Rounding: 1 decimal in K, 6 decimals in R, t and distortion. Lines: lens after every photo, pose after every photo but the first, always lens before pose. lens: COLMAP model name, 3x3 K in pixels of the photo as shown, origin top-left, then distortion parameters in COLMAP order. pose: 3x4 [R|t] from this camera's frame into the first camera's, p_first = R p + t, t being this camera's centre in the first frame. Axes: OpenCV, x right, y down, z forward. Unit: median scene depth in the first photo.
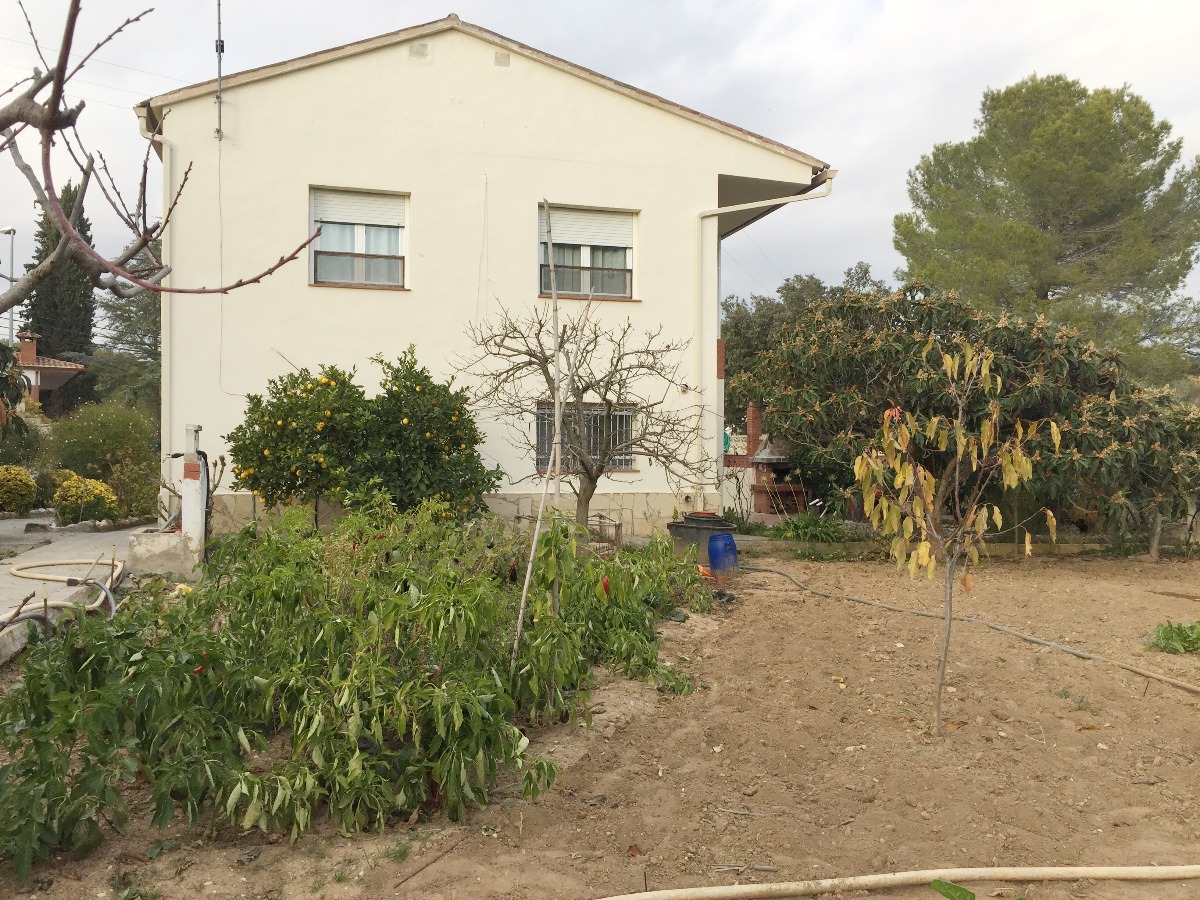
lens RADIAL K [[1018.7, 0, 600.3], [0, 1018.7, 451.2], [0, 0, 1]] dist [0.069519, -0.084267]
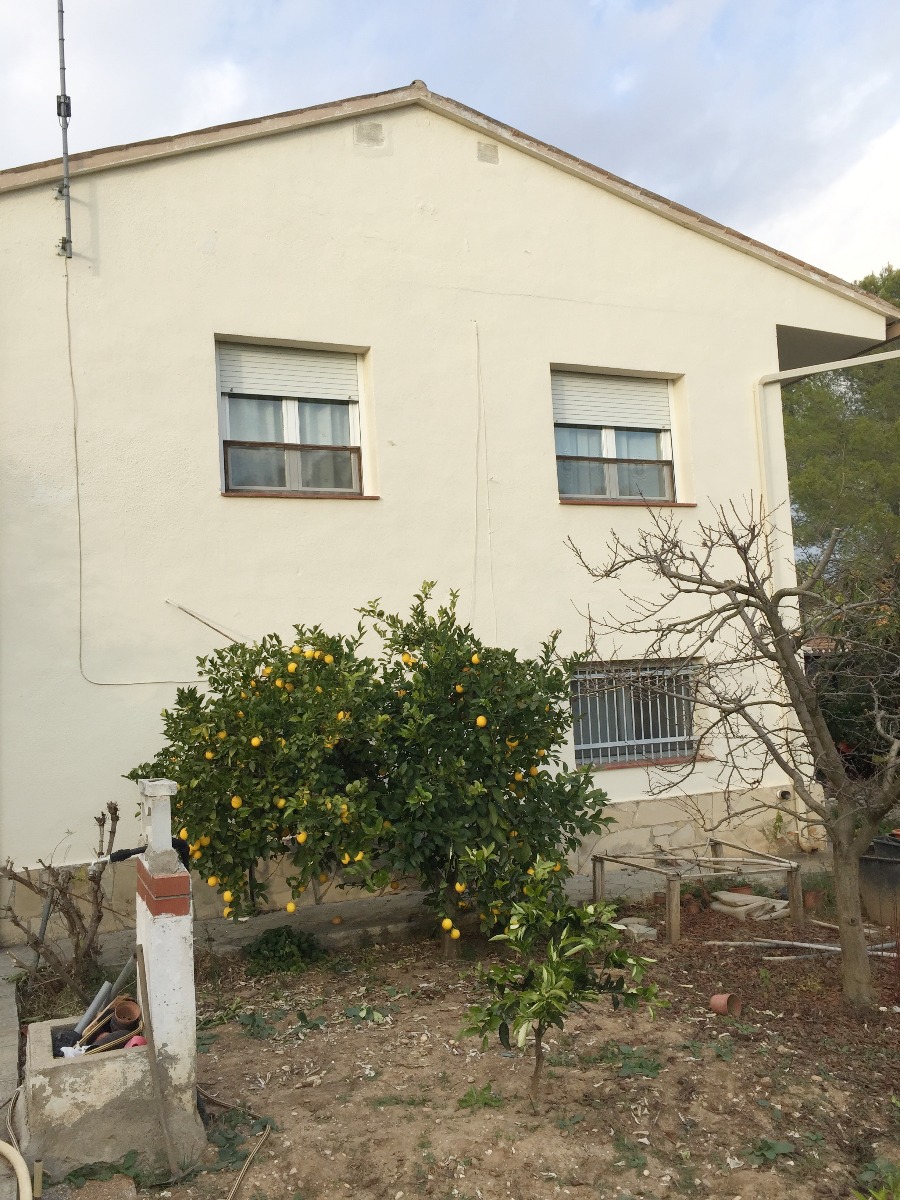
lens RADIAL K [[1018.7, 0, 447.7], [0, 1018.7, 598.8], [0, 0, 1]] dist [0.069519, -0.084267]
pose [[0.988479, -0.048157, 0.143494, -0.234102], [0.060407, 0.994778, -0.082267, -0.041879], [-0.138783, 0.089988, 0.986226, 0.379078]]
